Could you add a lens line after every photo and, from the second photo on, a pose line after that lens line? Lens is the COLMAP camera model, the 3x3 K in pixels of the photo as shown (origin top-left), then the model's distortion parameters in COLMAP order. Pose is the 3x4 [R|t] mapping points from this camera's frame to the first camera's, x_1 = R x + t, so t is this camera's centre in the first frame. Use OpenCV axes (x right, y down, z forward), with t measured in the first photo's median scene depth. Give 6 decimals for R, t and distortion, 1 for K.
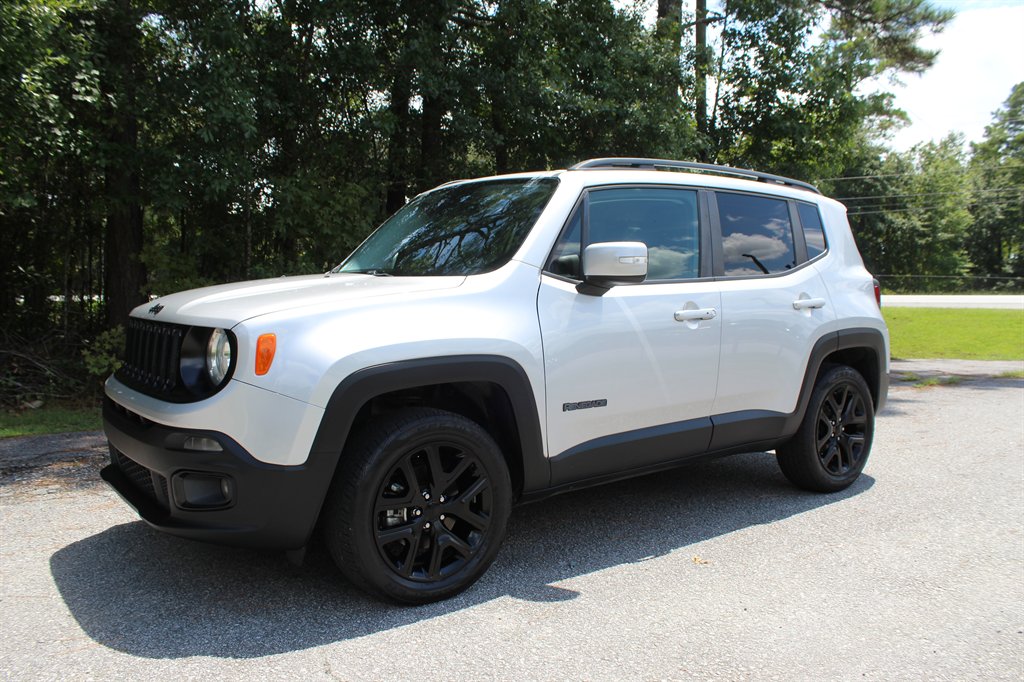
lens RADIAL K [[860.5, 0, 505.8], [0, 860.5, 335.5], [0, 0, 1]] dist [-0.172661, 0.155529]
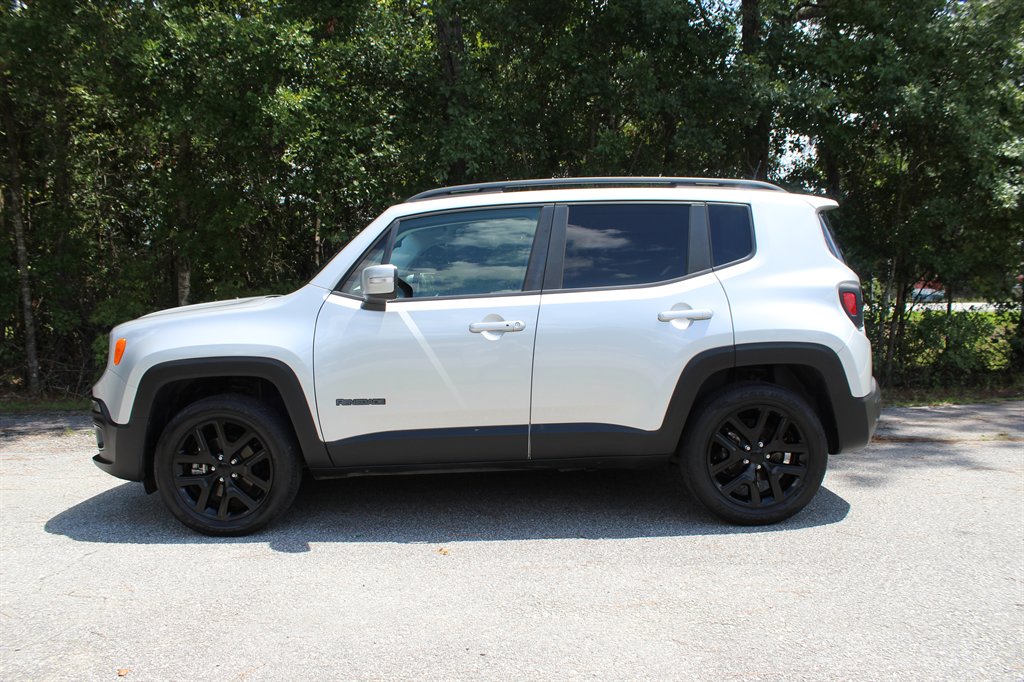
lens RADIAL K [[860.5, 0, 505.8], [0, 860.5, 335.5], [0, 0, 1]] dist [-0.172661, 0.155529]
pose [[0.797764, 0.015470, -0.602771, 0.978774], [-0.016513, 0.999856, 0.003808, -0.019782], [0.602743, 0.006916, 0.797905, 0.170732]]
